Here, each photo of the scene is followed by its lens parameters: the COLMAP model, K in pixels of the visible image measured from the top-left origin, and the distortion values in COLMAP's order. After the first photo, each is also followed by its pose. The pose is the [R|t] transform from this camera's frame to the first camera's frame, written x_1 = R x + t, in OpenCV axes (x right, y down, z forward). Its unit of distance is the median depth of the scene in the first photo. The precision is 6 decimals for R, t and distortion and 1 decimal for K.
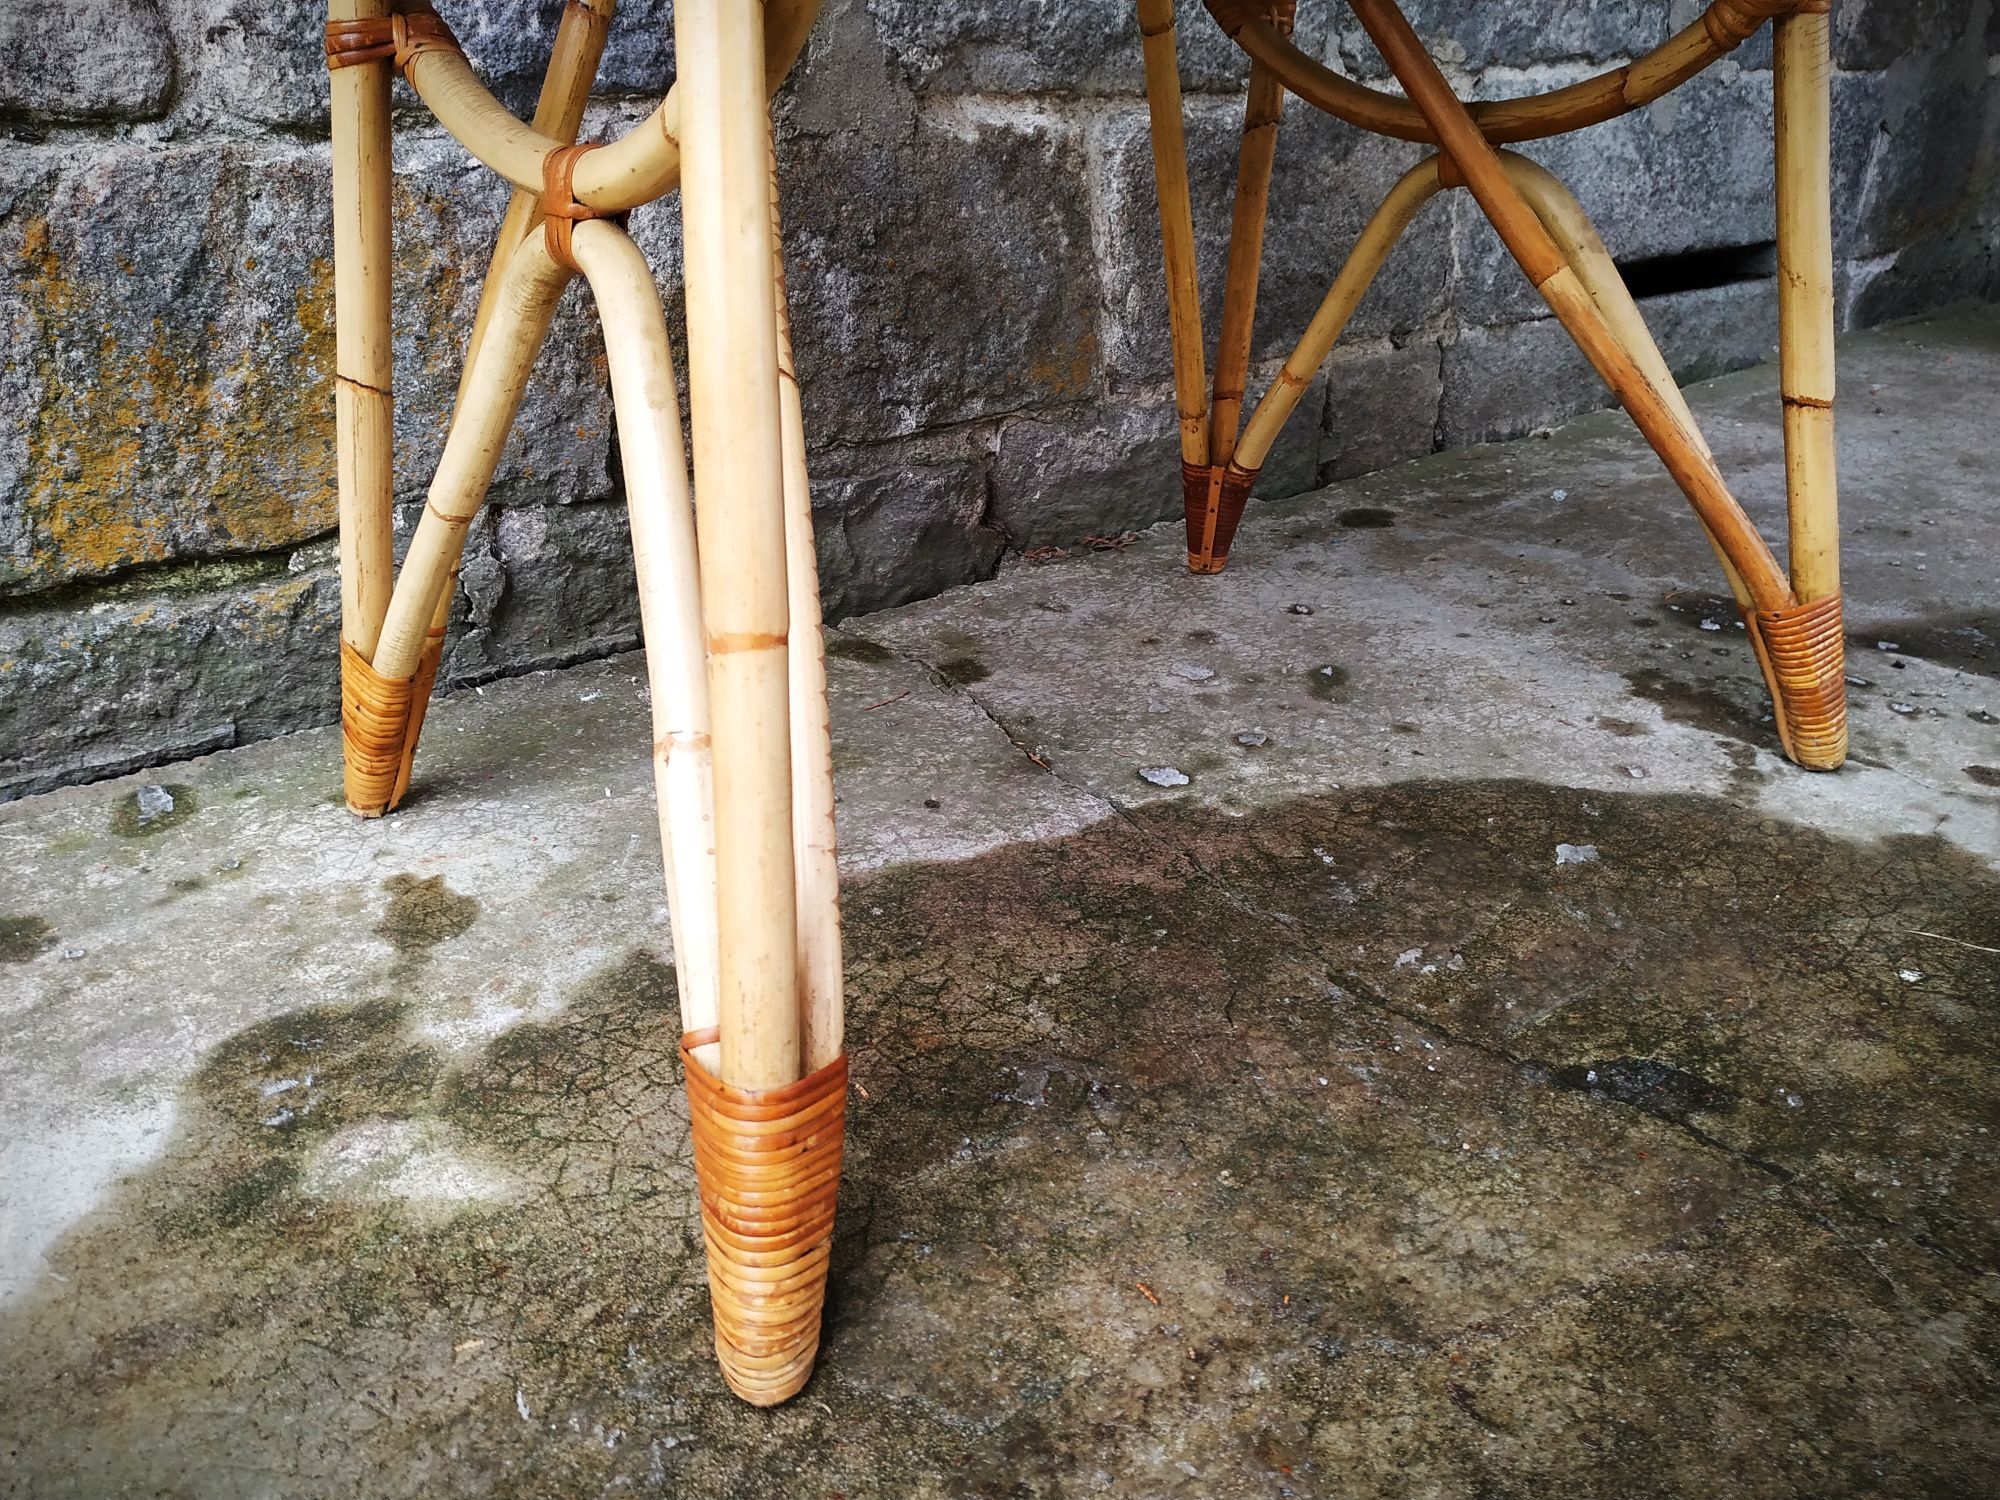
lens RADIAL K [[1454.4, 0, 994.1], [0, 1454.4, 756.5], [0, 0, 1]] dist [-0.002419, -0.010391]
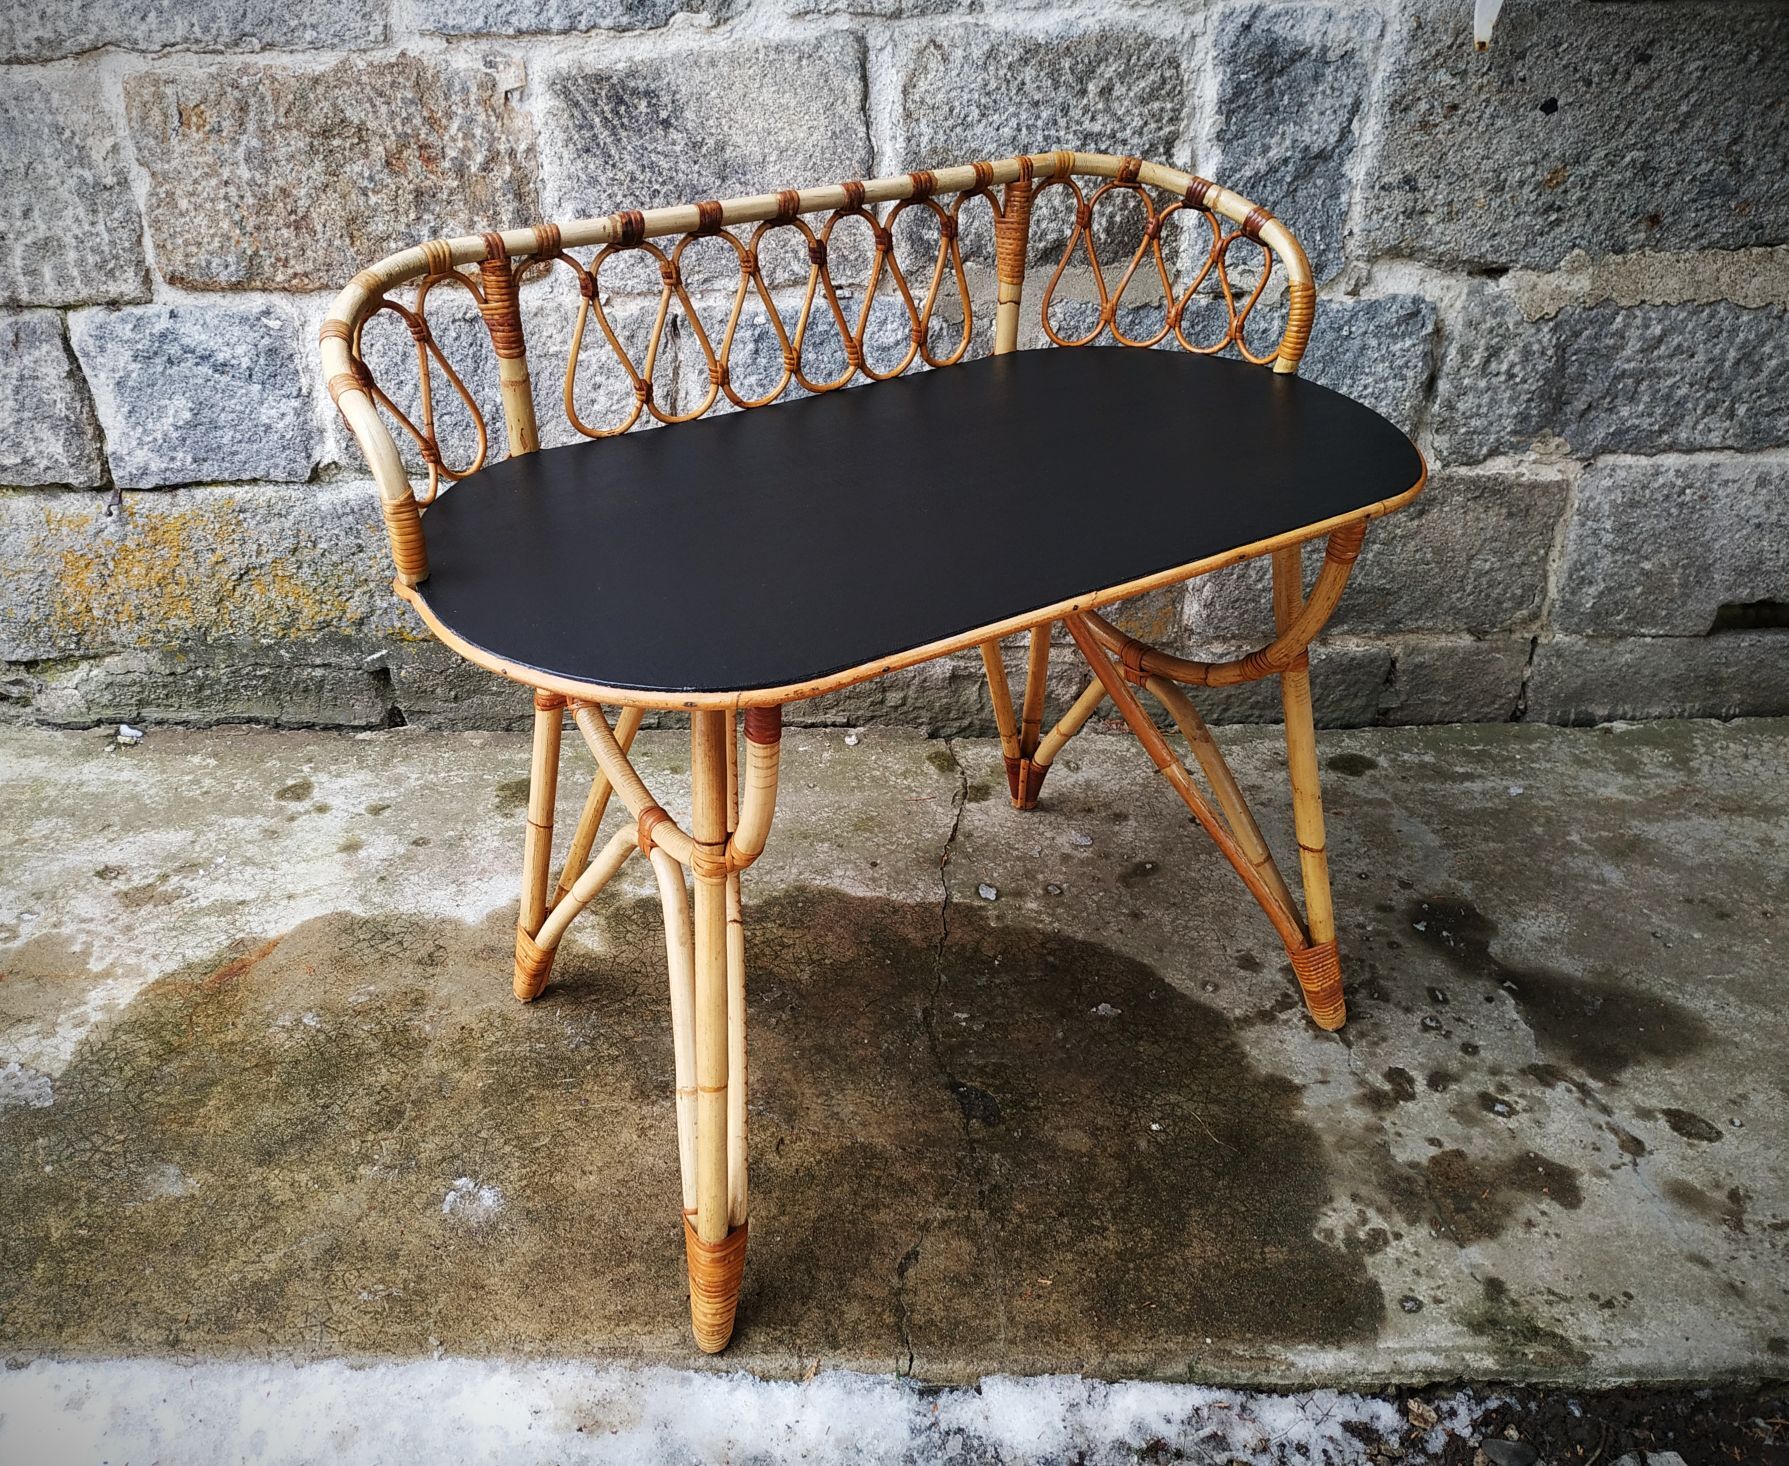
lens RADIAL K [[1435.9, 0, 822.0], [0, 1435.9, 731.4], [0, 0, 1]] dist [0.026865, -0.064351]
pose [[0.786941, 0.312008, -0.532330, 0.945276], [-0.254405, 0.950055, 0.180758, -0.508552], [0.562141, -0.006818, 0.827013, -0.766899]]
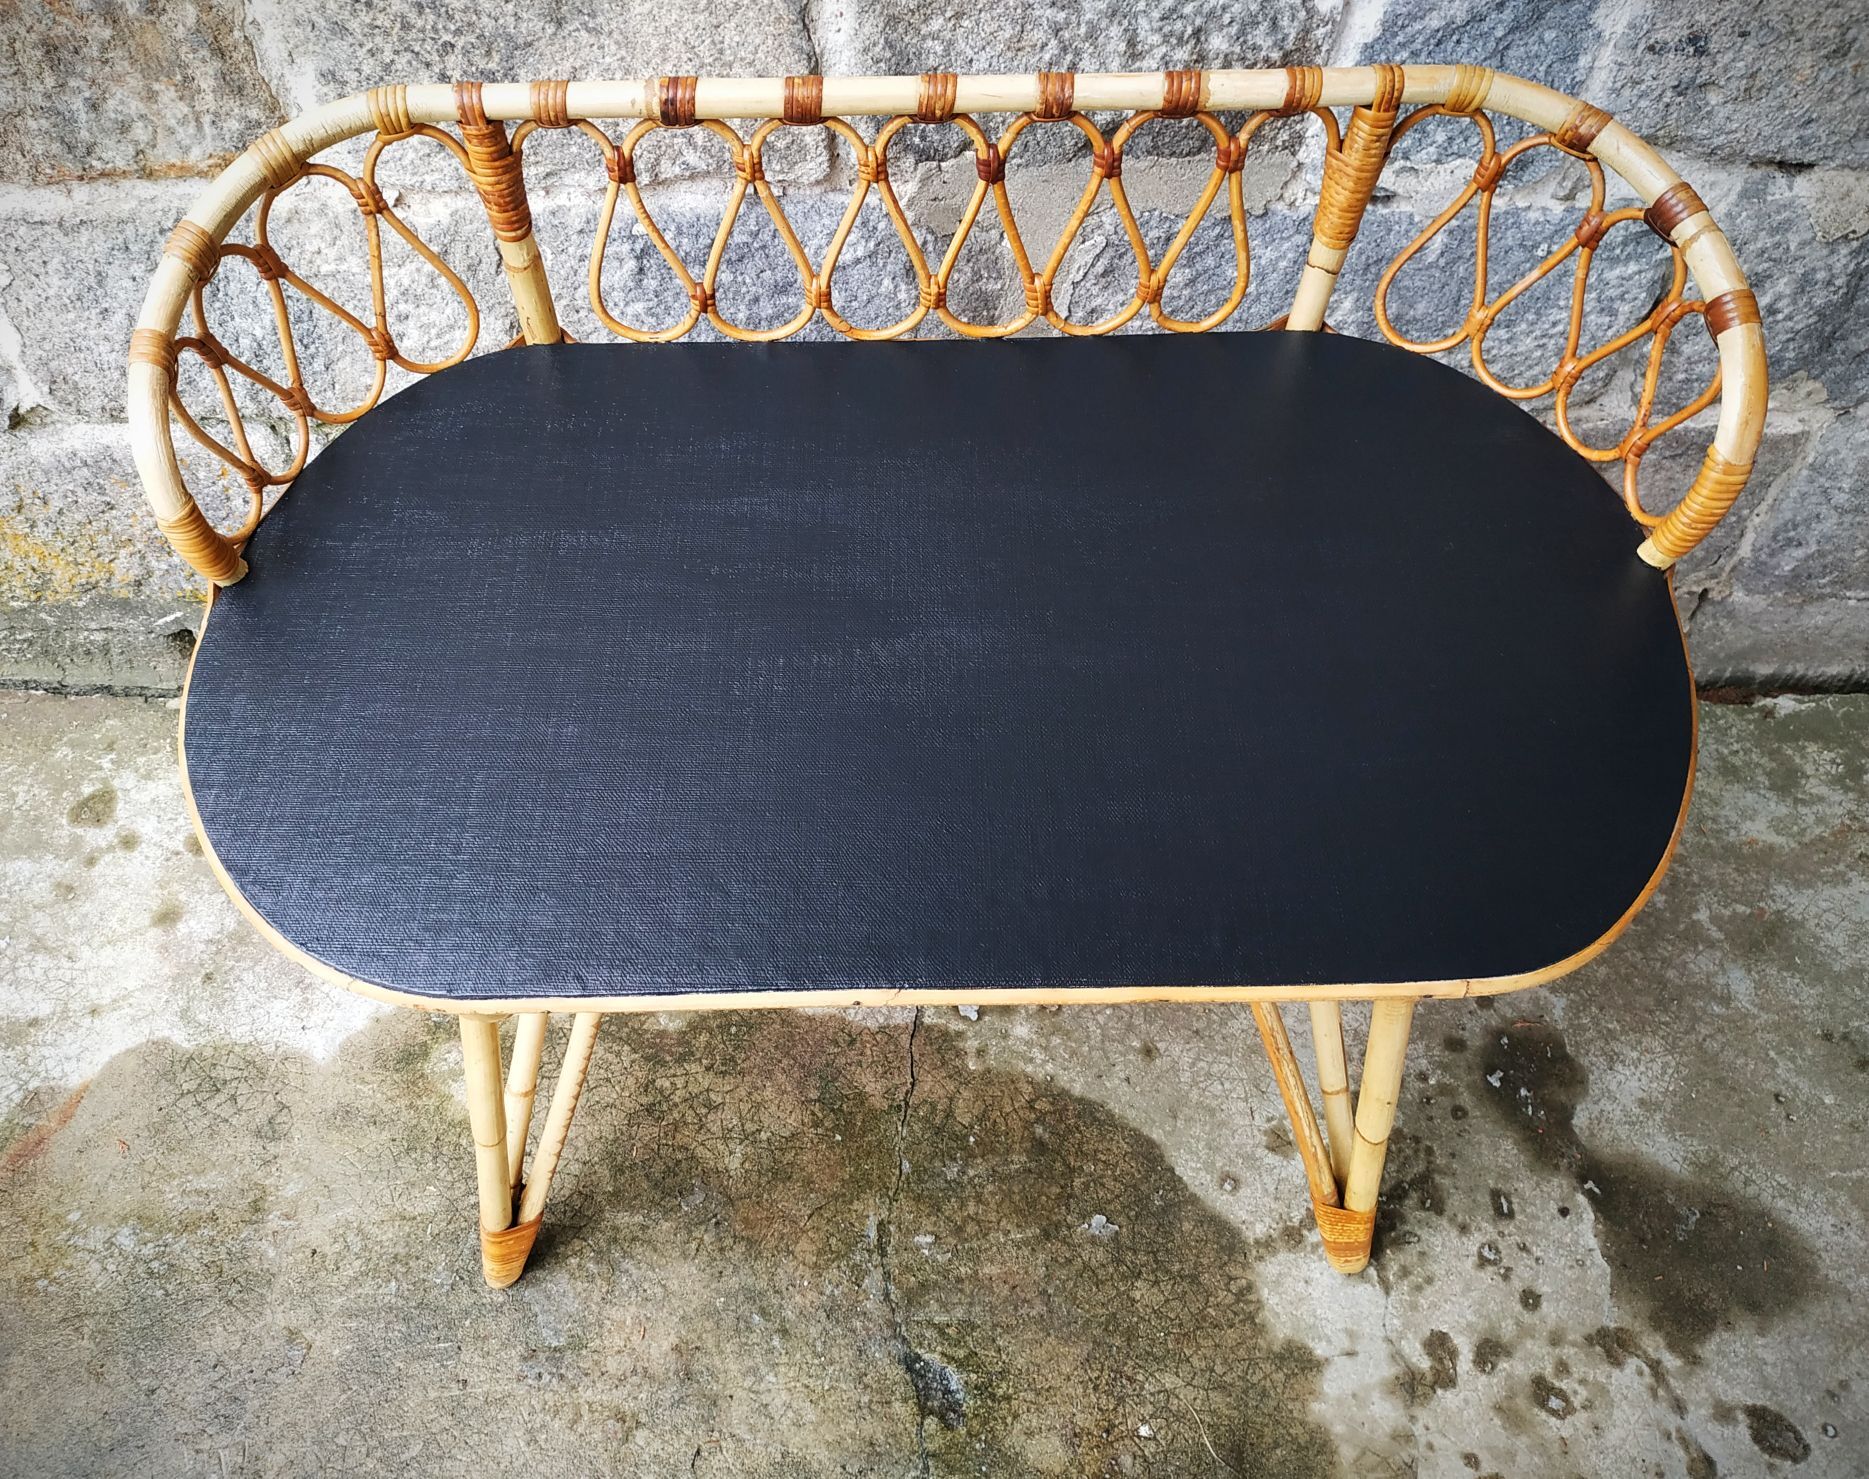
lens RADIAL K [[1451.5, 0, 874.7], [0, 1451.5, 741.5], [0, 0, 1]] dist [-0.009478, -0.002397]
pose [[0.795901, 0.500962, -0.339969, 0.444612], [-0.261693, 0.791032, 0.552979, -1.101611], [0.545948, -0.351149, 0.760681, -0.159663]]
